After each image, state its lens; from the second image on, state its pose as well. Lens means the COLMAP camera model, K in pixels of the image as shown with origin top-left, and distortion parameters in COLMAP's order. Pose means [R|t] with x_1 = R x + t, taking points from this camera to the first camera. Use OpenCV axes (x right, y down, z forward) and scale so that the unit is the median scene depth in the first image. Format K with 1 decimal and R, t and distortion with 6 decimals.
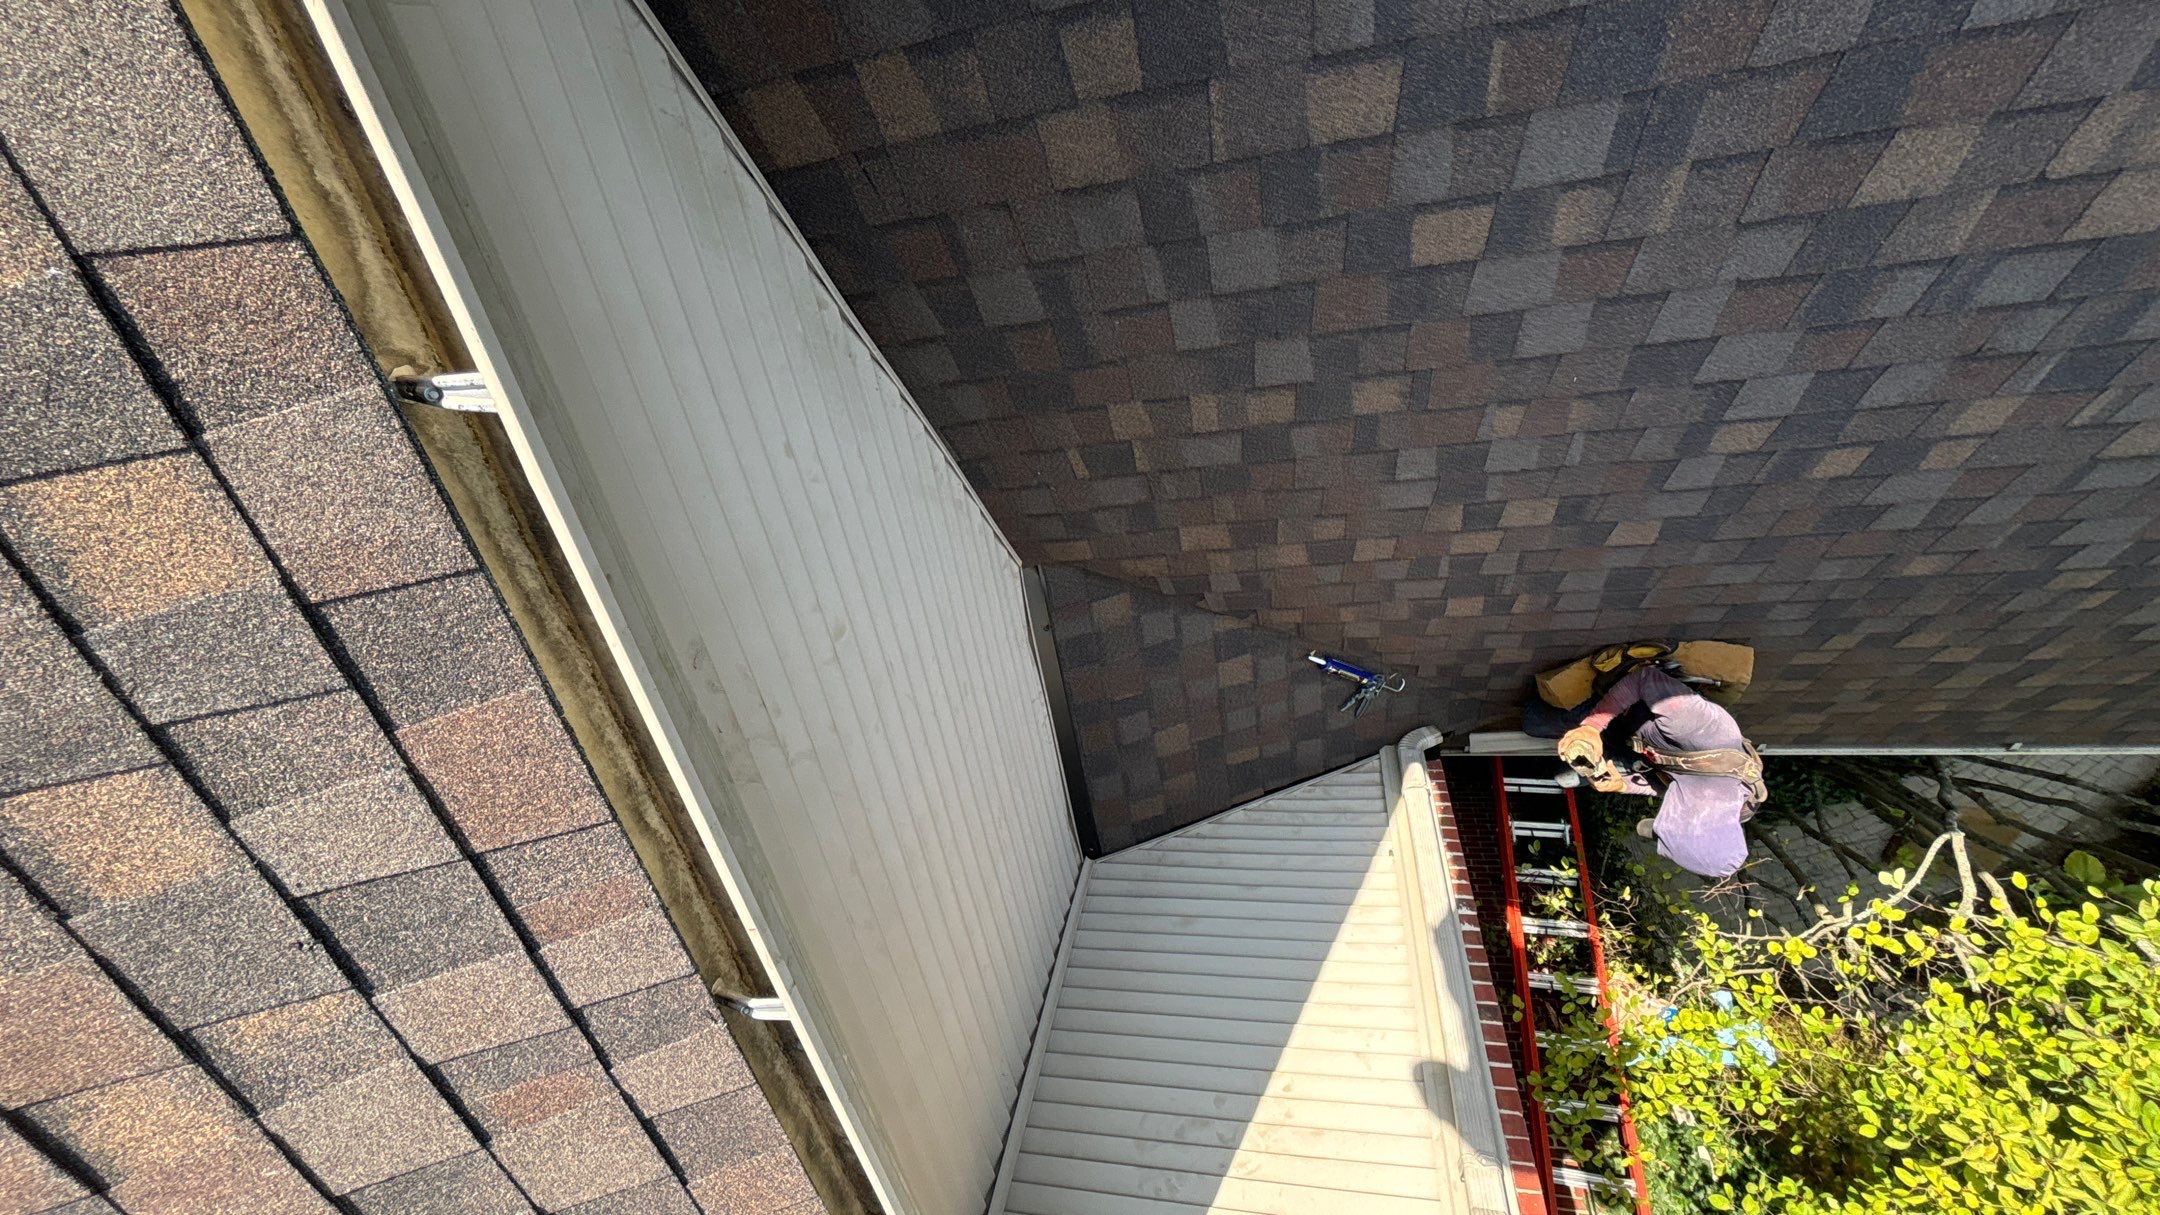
lens RADIAL K [[877.3, 0, 1080.0], [0, 877.3, 607.5], [0, 0, 1]] dist [-0.000609, 0.003144]
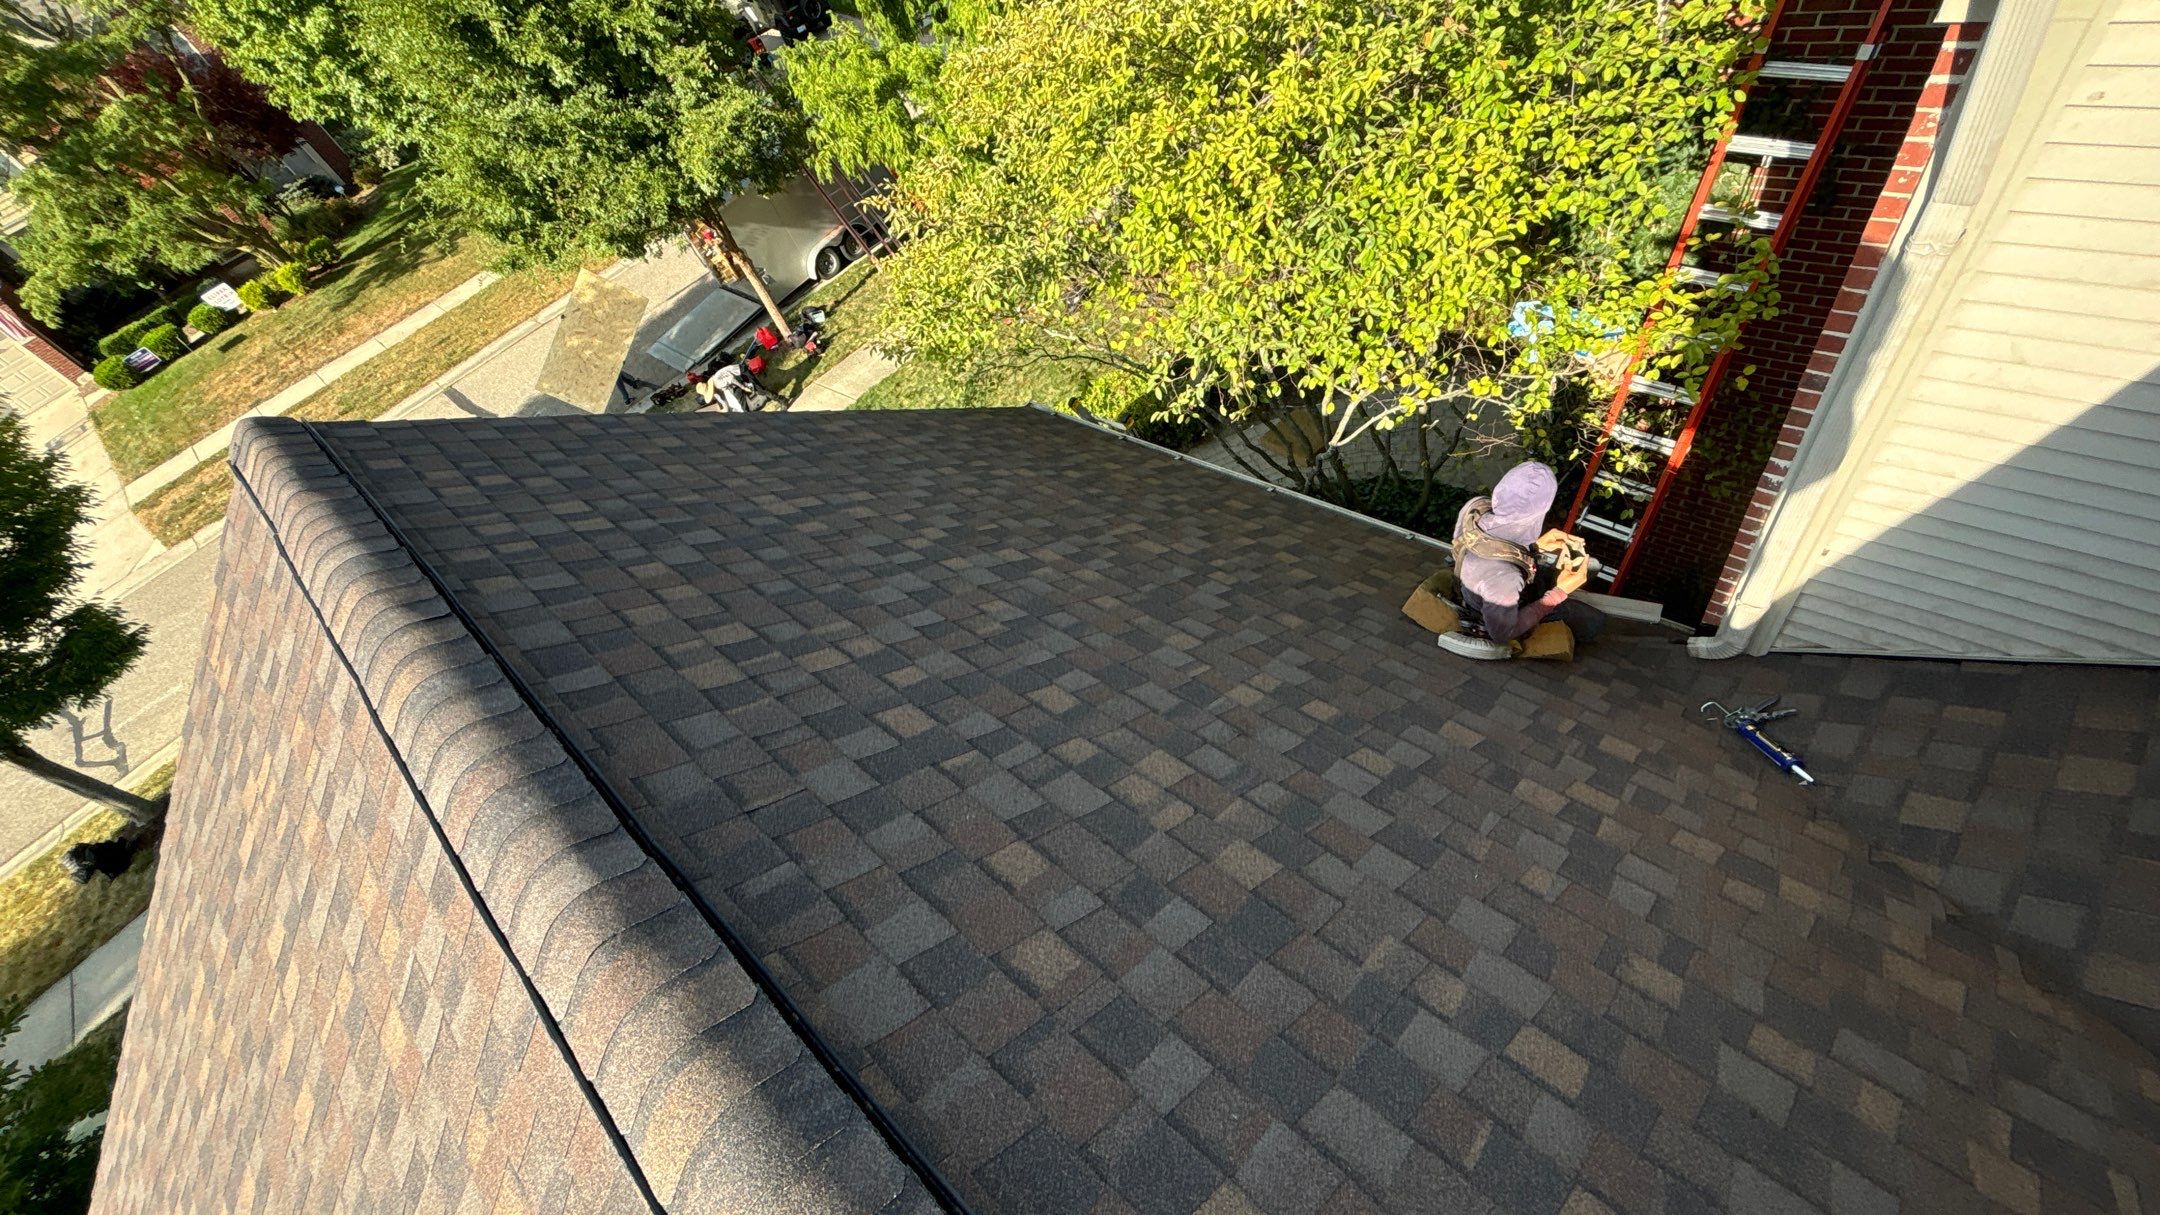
lens RADIAL K [[884.8, 0, 1080.0], [0, 884.8, 607.5], [0, 0, 1]] dist [-0.002412, 0.000139]
pose [[-0.545808, -0.347242, 0.762572, 0.049069], [0.458665, -0.885446, -0.074905, -0.055603], [0.701227, 0.308881, 0.642552, -0.113982]]
